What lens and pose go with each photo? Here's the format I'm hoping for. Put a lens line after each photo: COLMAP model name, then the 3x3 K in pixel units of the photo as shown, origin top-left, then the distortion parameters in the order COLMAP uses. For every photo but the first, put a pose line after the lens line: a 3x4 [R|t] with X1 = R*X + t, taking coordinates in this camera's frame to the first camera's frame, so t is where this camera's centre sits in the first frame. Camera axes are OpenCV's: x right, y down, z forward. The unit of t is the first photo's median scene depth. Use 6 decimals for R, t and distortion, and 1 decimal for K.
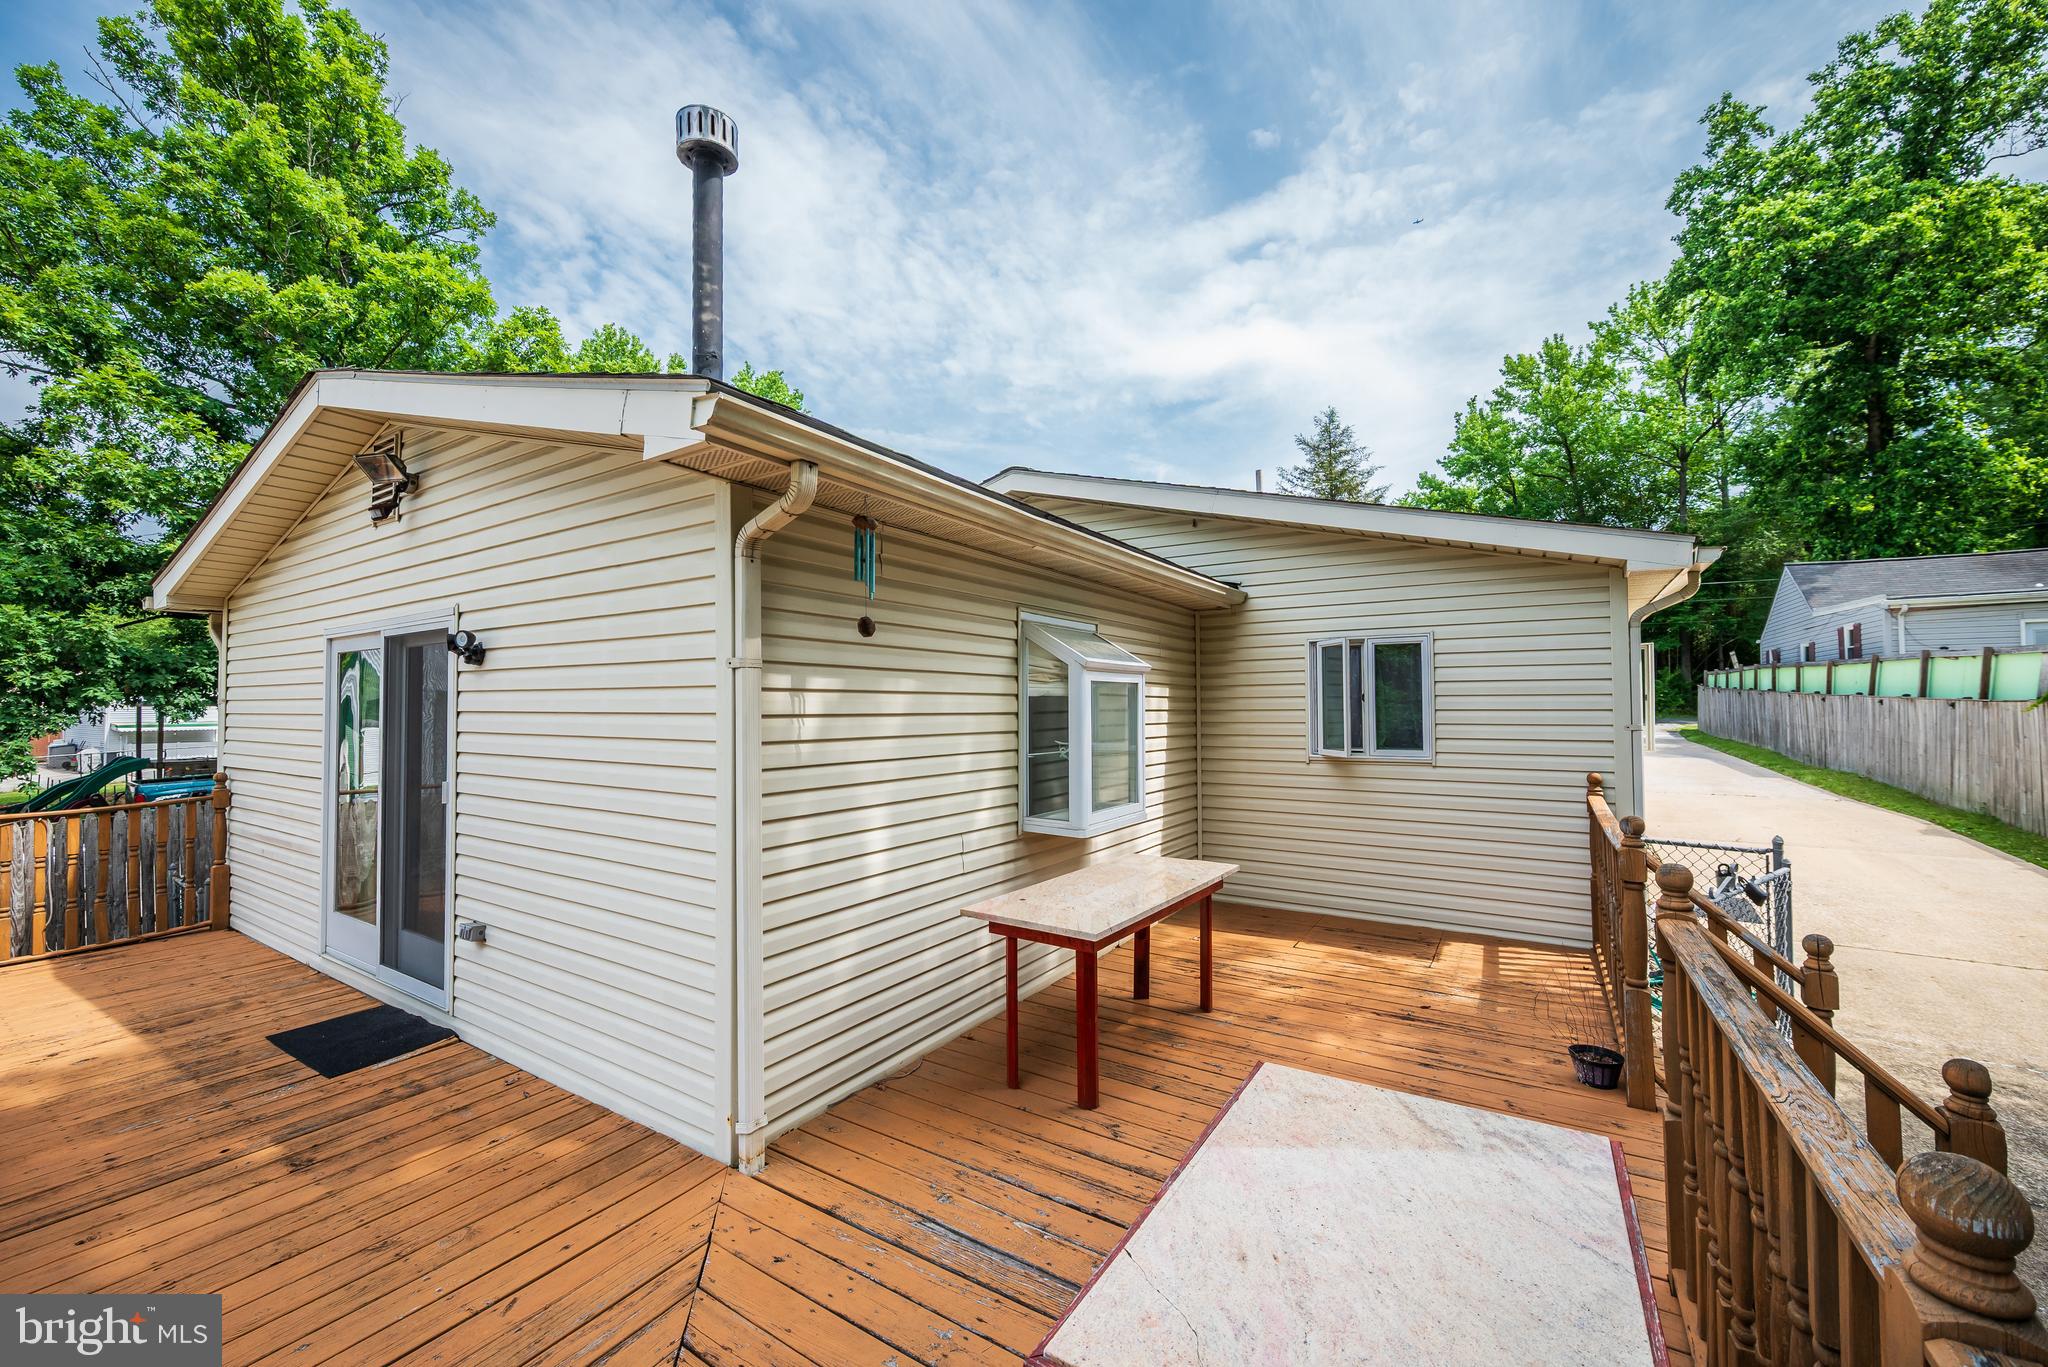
lens RADIAL K [[795.0, 0, 1004.3], [0, 795.0, 677.7], [0, 0, 1]] dist [-0.001442, -0.000170]
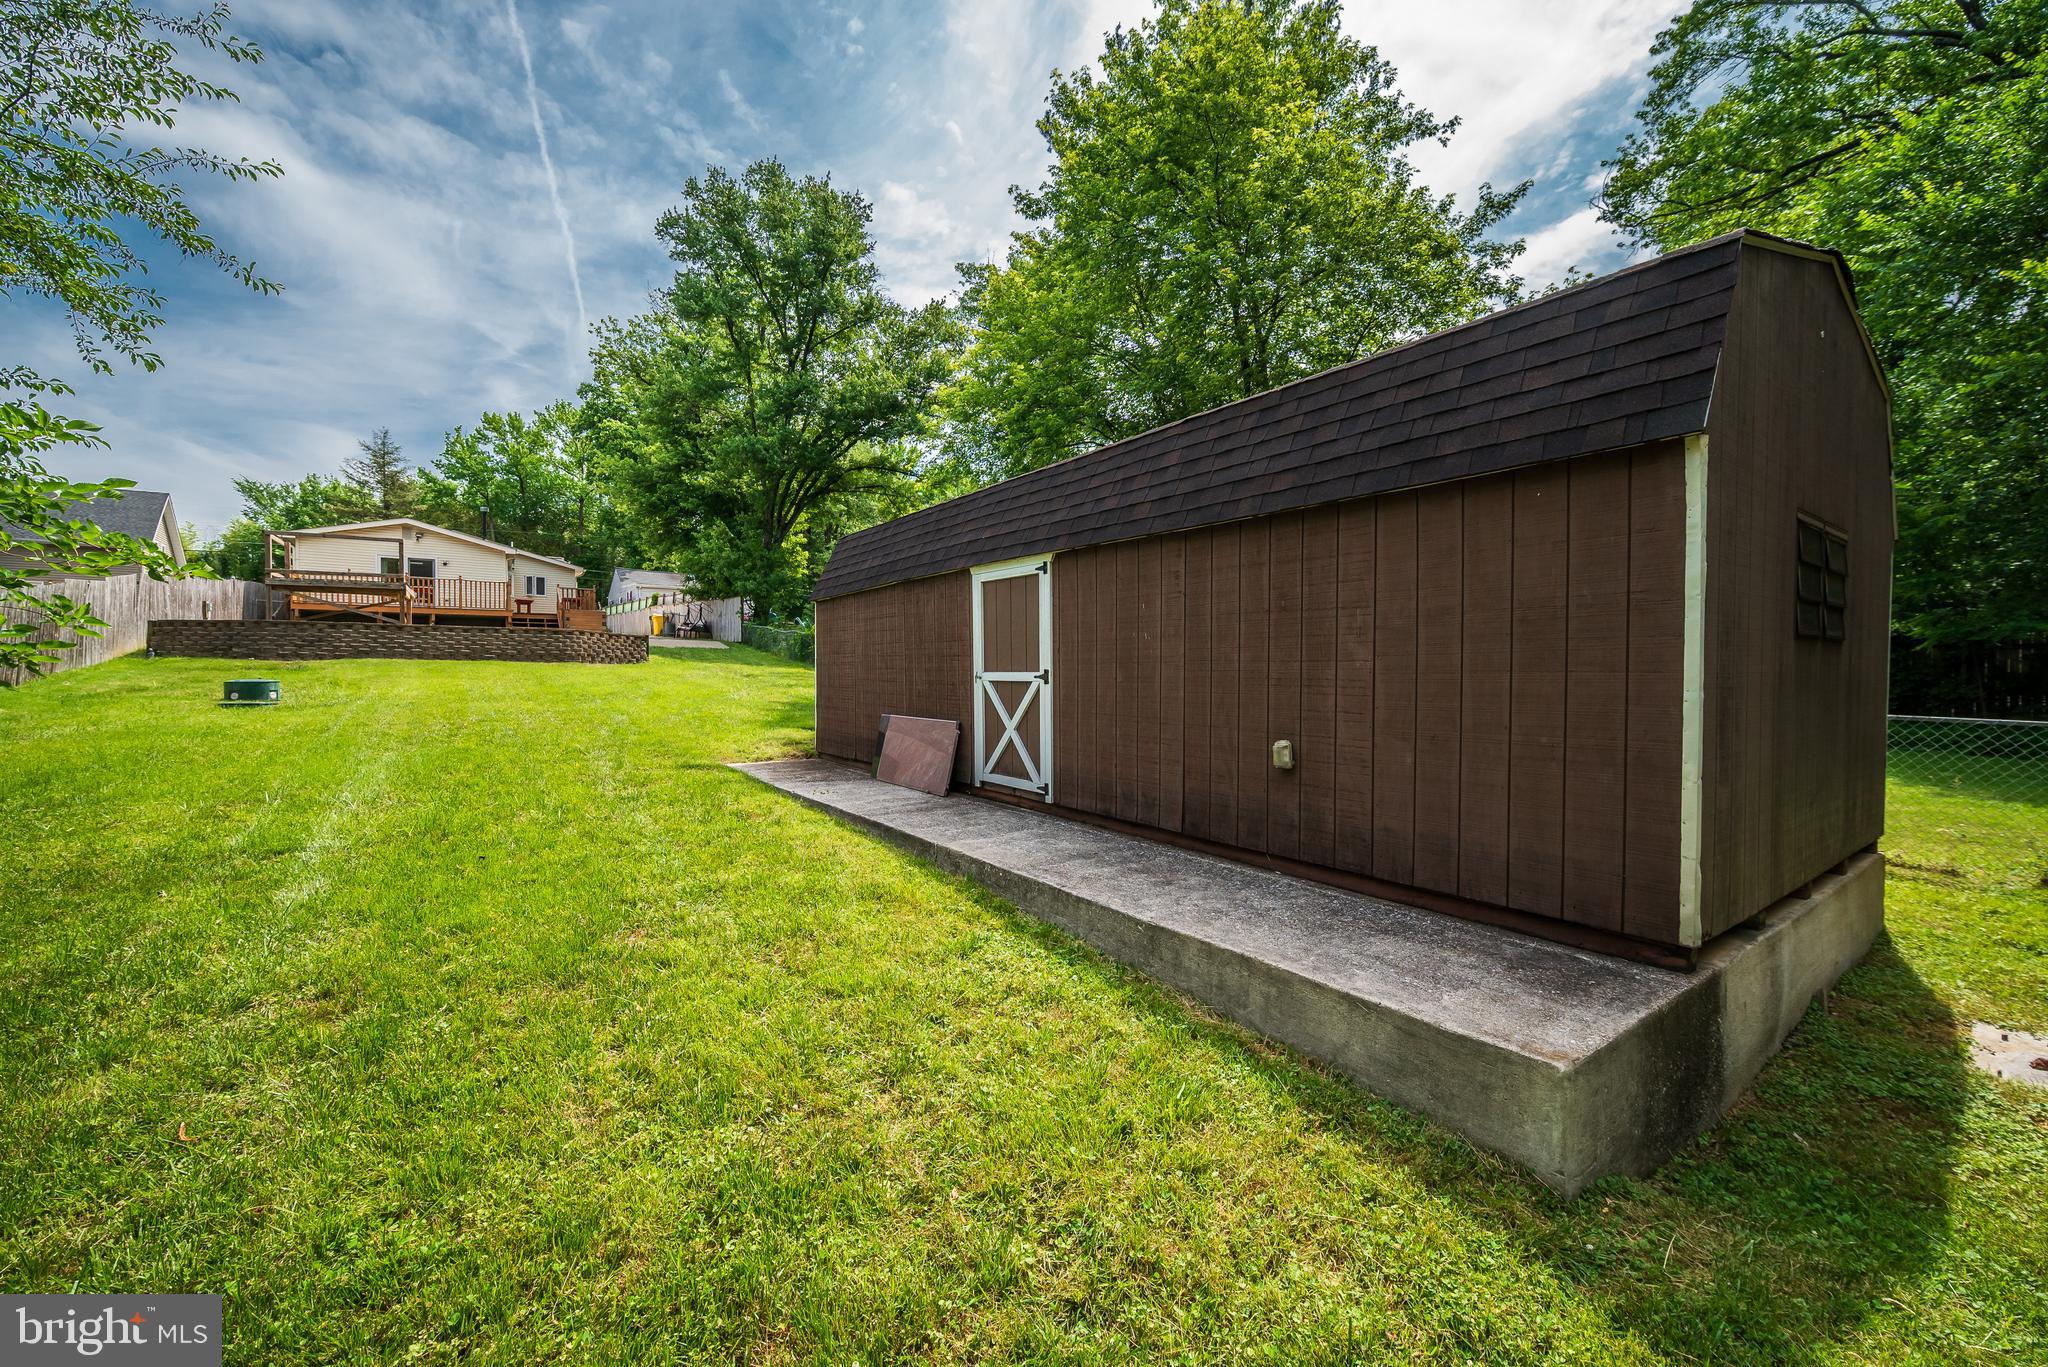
lens RADIAL K [[795.0, 0, 1022.4], [0, 795.0, 686.8], [0, 0, 1]] dist [-0.001442, -0.000170]
pose [[0.345048, -0.018632, 0.938400, -1.490939], [-0.029233, 0.999105, 0.030587, 0.191386], [-0.938130, -0.037986, 0.344194, -1.721437]]
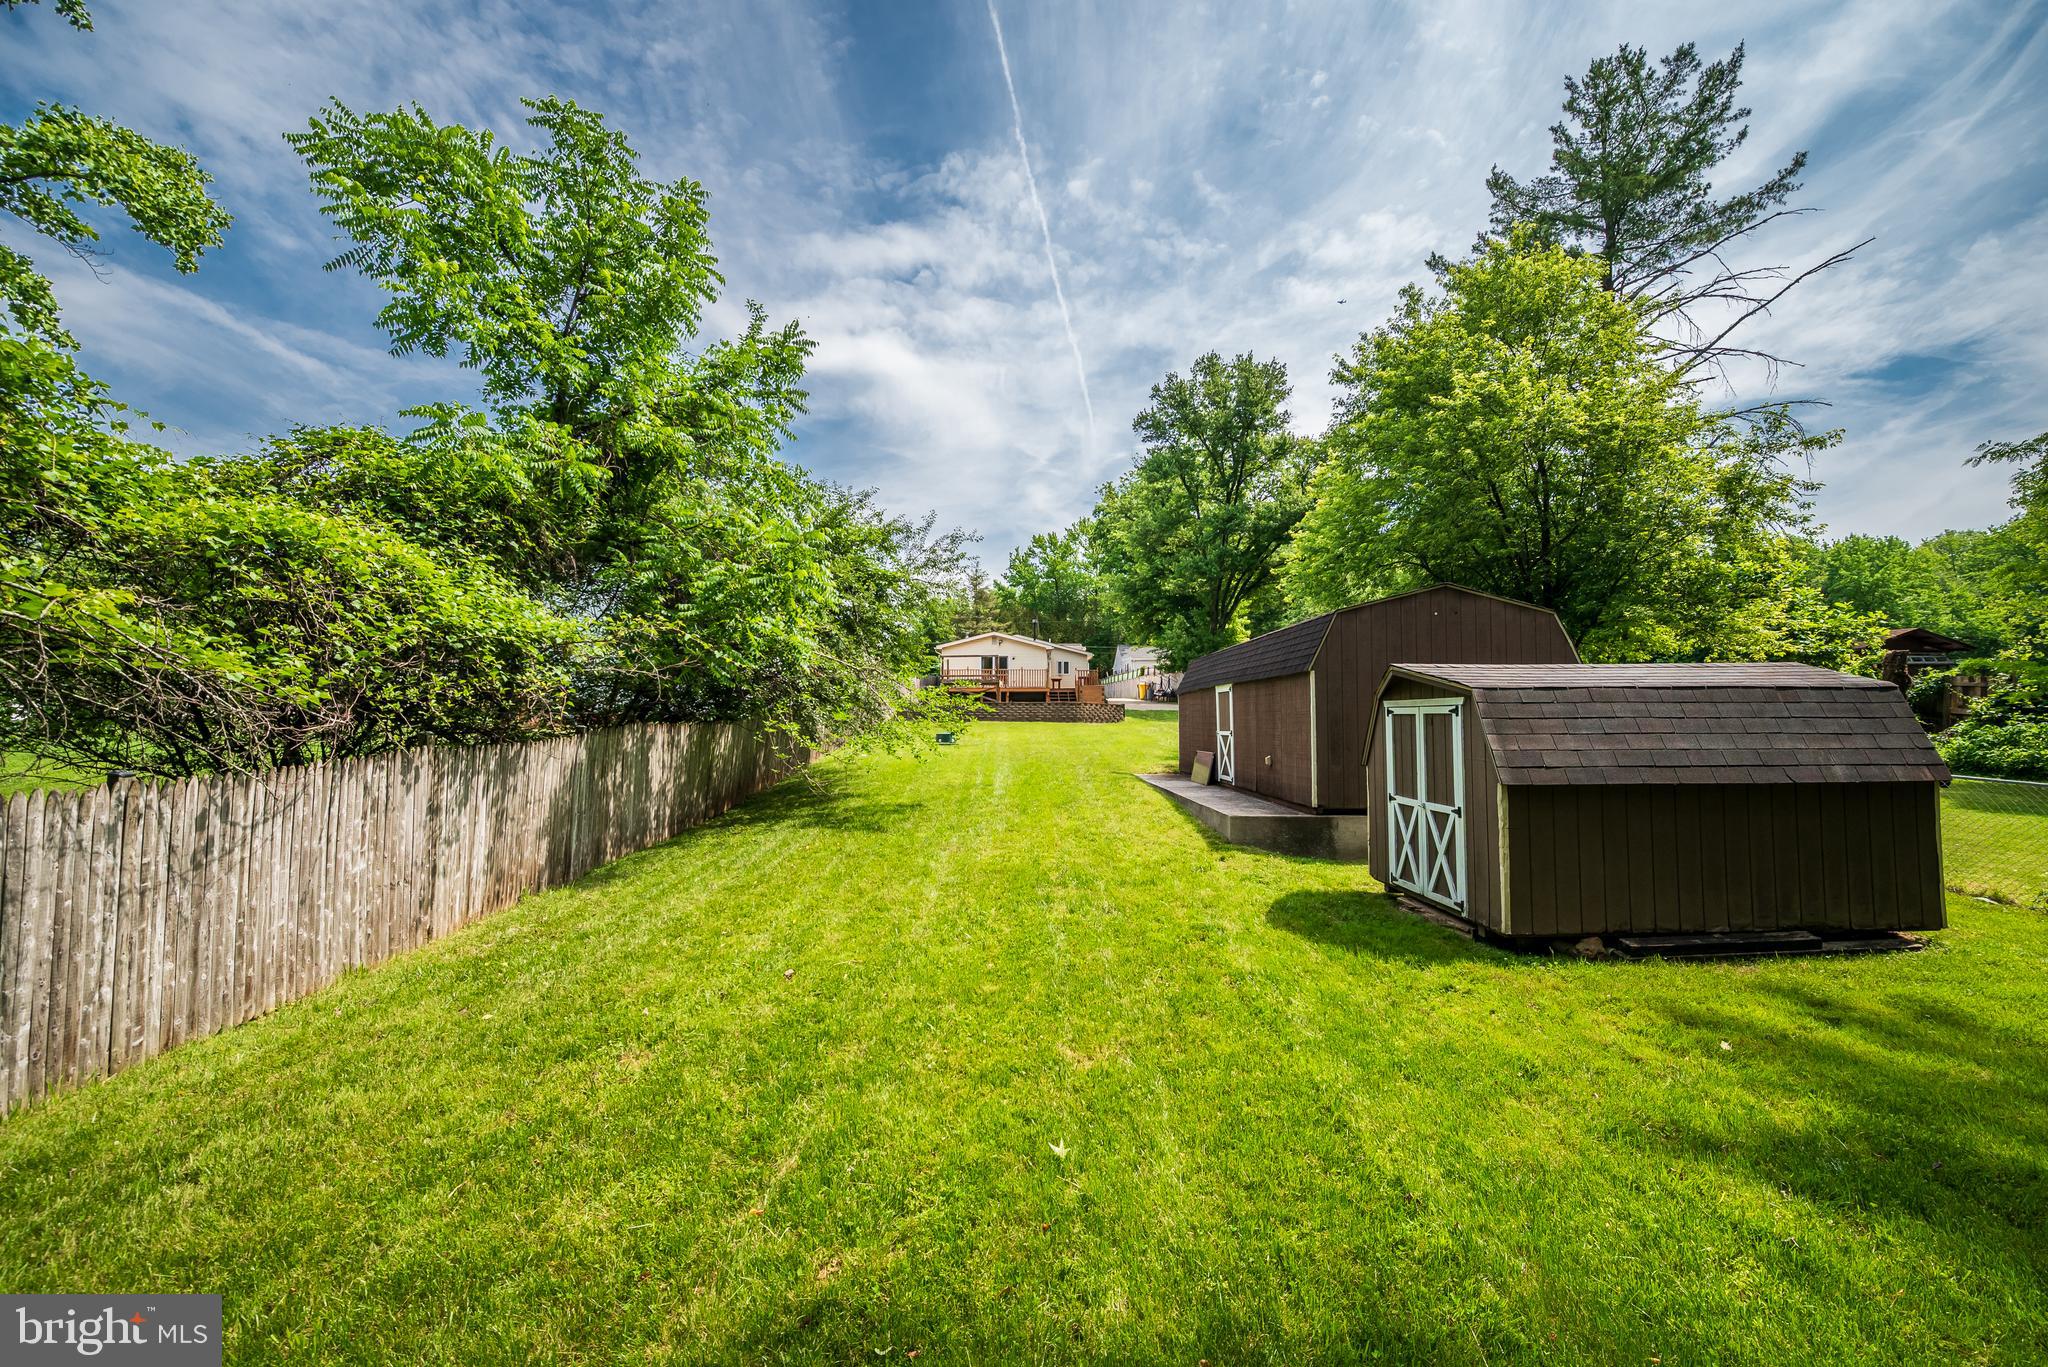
lens RADIAL K [[795.0, 0, 1017.6], [0, 795.0, 682.5], [0, 0, 1]] dist [-0.001442, -0.000170]
pose [[0.821545, 0.026613, 0.569522, -1.868694], [-0.013054, 0.999526, -0.027876, 0.167564], [-0.569994, 0.015467, 0.821503, -2.224429]]
